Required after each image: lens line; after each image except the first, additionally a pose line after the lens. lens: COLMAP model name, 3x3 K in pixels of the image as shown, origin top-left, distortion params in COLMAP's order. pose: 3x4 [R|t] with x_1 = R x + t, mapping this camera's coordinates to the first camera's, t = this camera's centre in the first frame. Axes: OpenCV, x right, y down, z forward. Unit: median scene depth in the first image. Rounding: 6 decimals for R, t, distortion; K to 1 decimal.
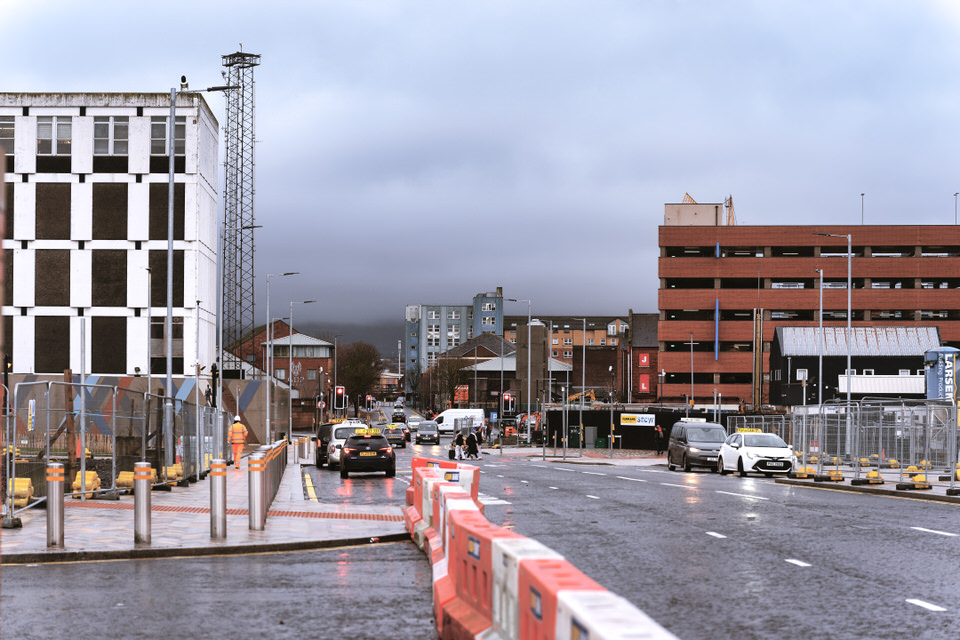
lens RADIAL K [[1996.3, 0, 479.4], [0, 1996.3, 320.6], [0, 0, 1]] dist [-0.235495, 0.056461]
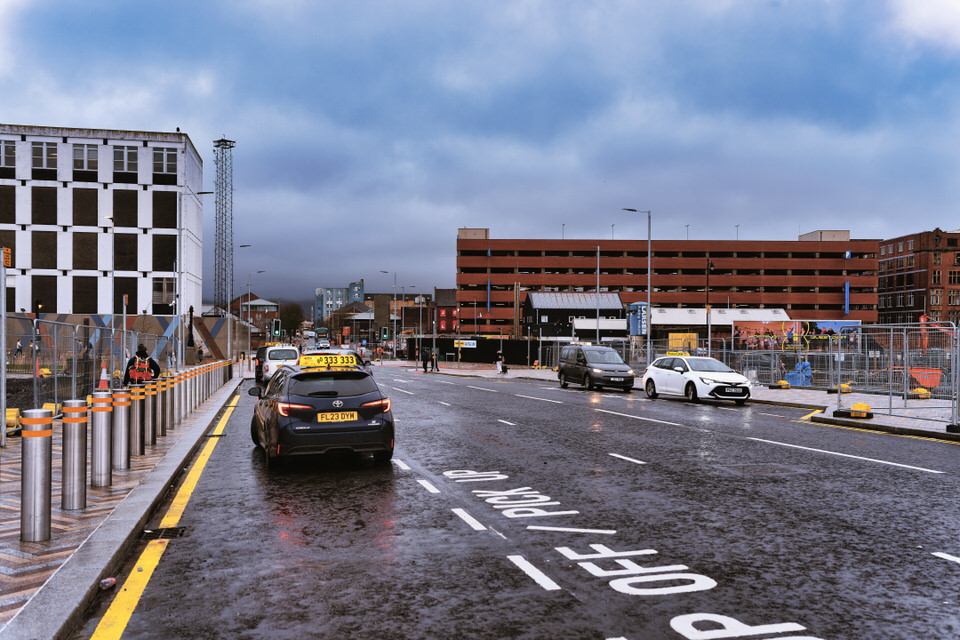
lens RADIAL K [[869.4, 0, 460.9], [0, 869.4, 340.9], [0, 0, 1]] dist [-0.012304, 0.069994]
pose [[0.991438, 0.001083, 0.130571, -0.016613], [-0.007060, 0.998947, 0.045325, 0.014819], [-0.130384, -0.045859, 0.990402, 0.291694]]
